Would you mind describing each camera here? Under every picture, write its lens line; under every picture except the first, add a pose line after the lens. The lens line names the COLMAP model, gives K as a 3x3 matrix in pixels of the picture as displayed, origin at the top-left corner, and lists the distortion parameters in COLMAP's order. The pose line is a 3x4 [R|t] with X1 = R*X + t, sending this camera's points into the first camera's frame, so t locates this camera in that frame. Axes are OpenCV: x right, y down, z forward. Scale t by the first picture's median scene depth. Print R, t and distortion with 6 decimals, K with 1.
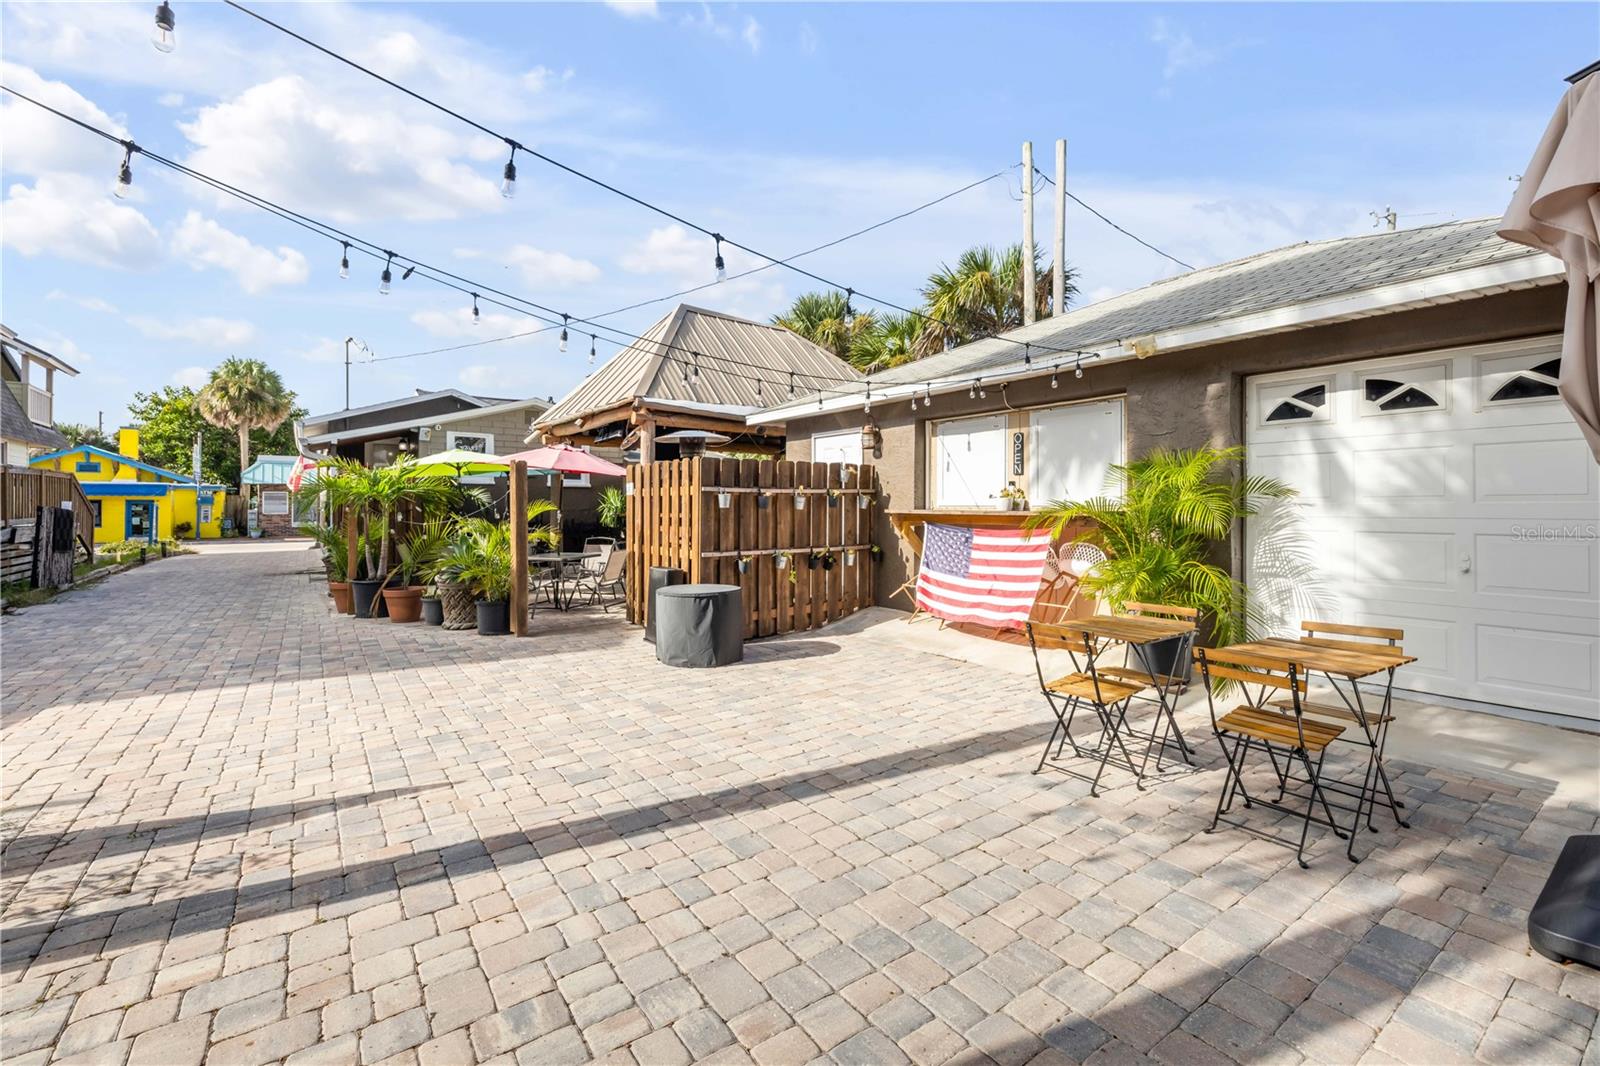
lens RADIAL K [[684.7, 0, 803.2], [0, 684.7, 523.4], [0, 0, 1]] dist [0.003400, -0.000213]
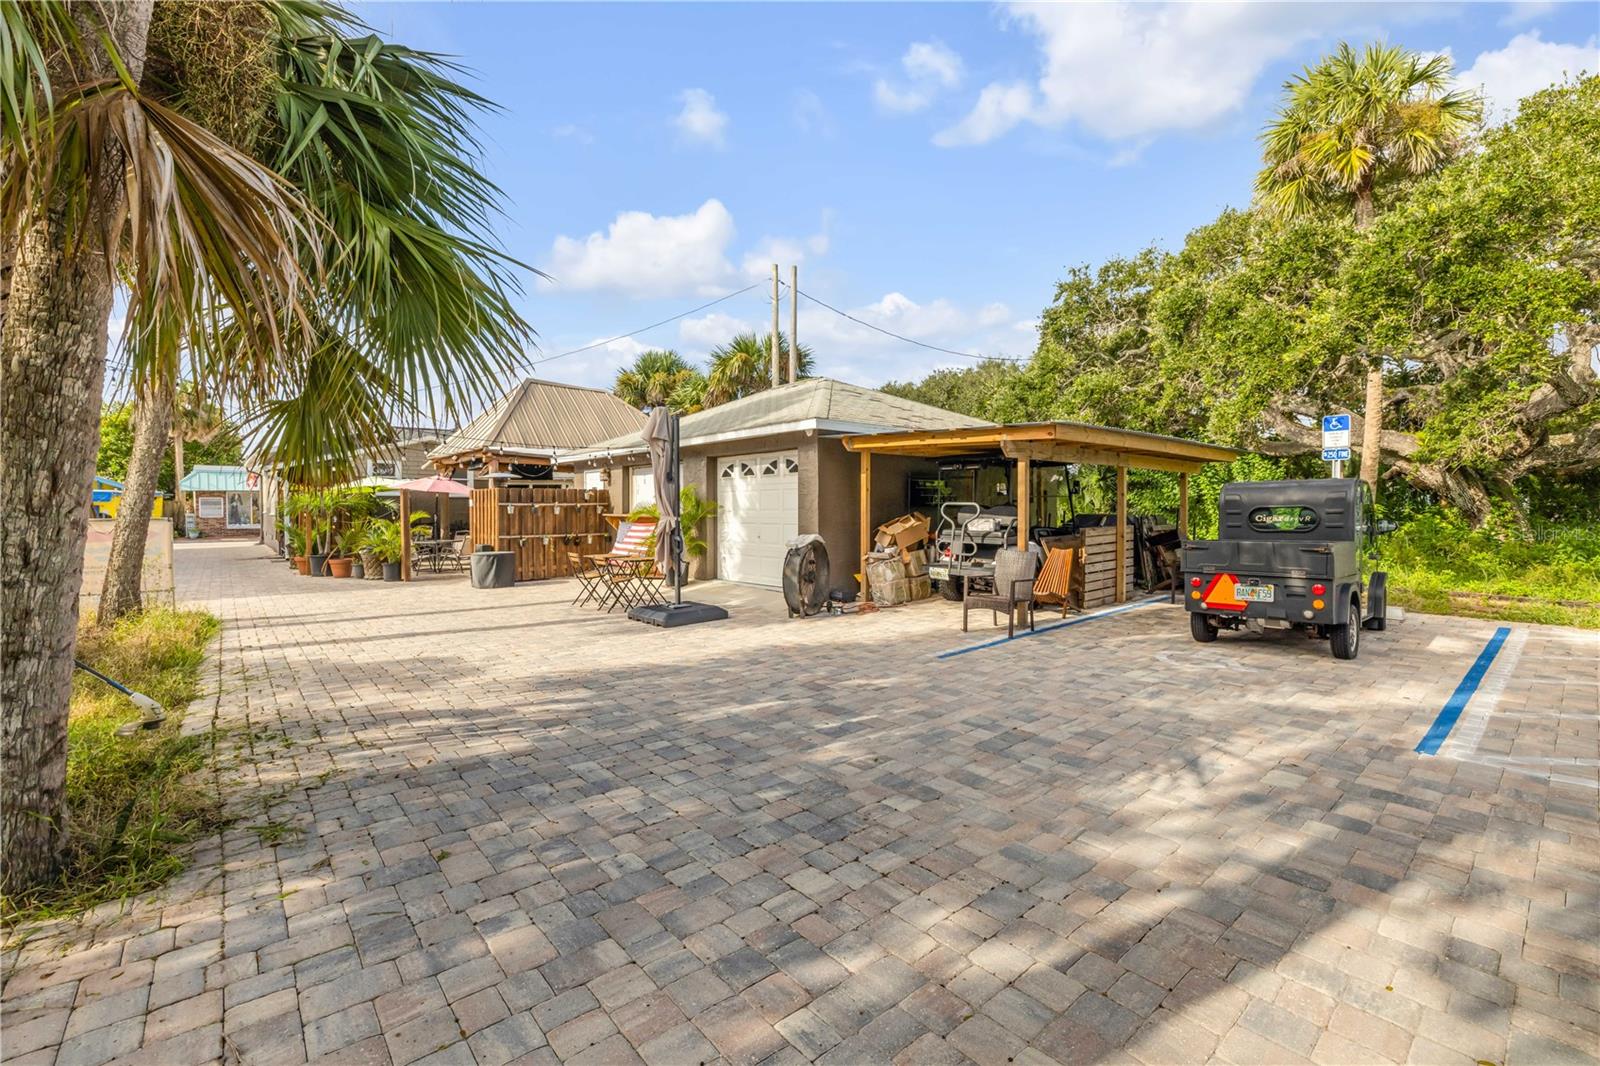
lens RADIAL K [[684.7, 0, 798.1], [0, 684.7, 531.1], [0, 0, 1]] dist [0.003400, -0.000213]
pose [[0.996944, -0.005584, 0.077925, 0.433357], [0.004830, 0.999940, 0.009865, 0.009892], [-0.077975, -0.009458, 0.996910, -0.812038]]
